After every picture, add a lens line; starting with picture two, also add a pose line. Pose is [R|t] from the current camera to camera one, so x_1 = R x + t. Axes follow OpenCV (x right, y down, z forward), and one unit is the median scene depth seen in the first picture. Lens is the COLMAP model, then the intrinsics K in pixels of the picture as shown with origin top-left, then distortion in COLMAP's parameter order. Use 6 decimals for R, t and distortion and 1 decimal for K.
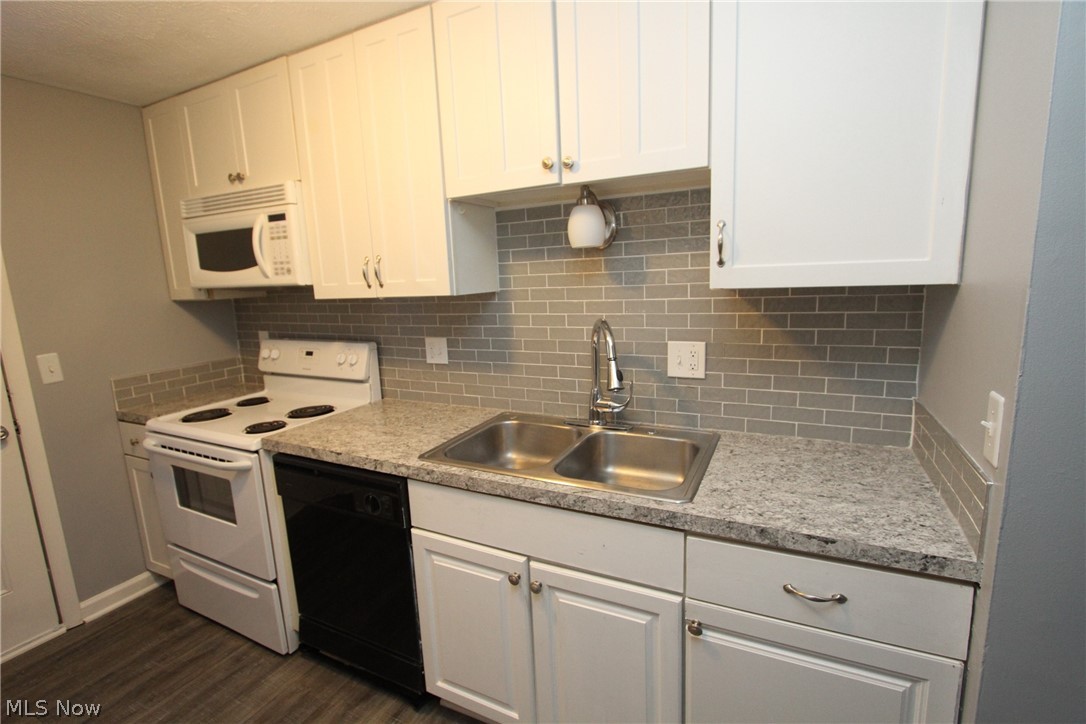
lens RADIAL K [[500.0, 0, 541.7], [0, 500.0, 357.9], [0, 0, 1]] dist [-0.019643, 0.002803]
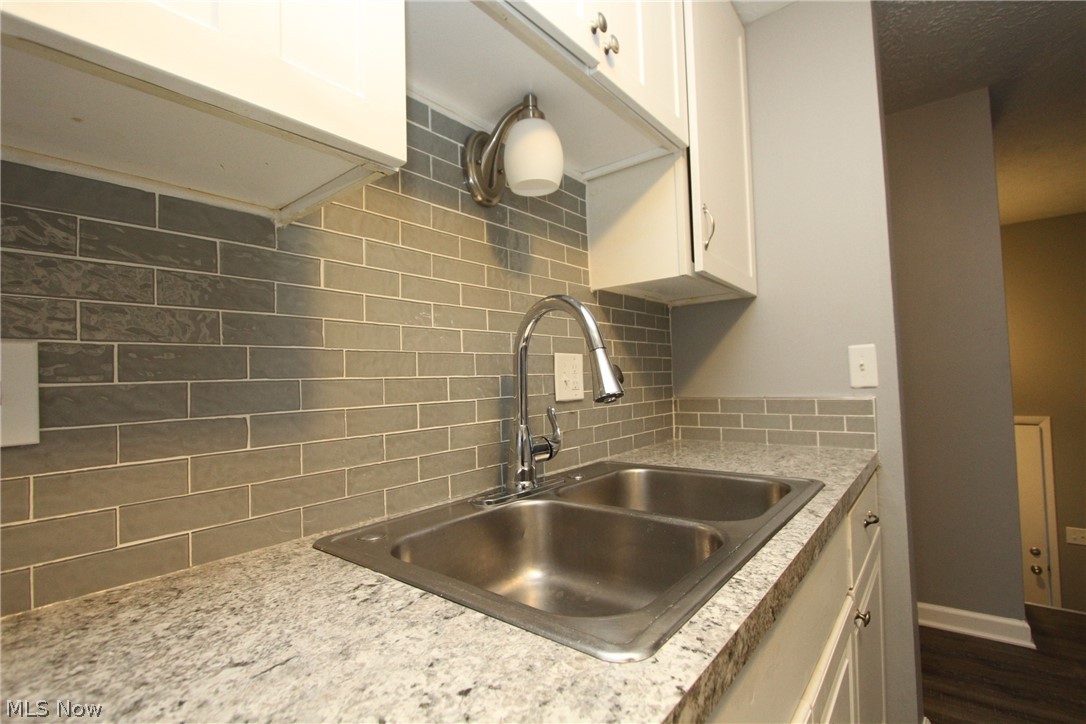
lens RADIAL K [[500.0, 0, 542.7], [0, 500.0, 361.6], [0, 0, 1]] dist [-0.019643, 0.002803]
pose [[0.211076, 0.072485, 0.974778, -0.437198], [0.184145, 0.976442, -0.112483, 0.054756], [-0.959967, 0.203243, 0.192755, 0.794823]]
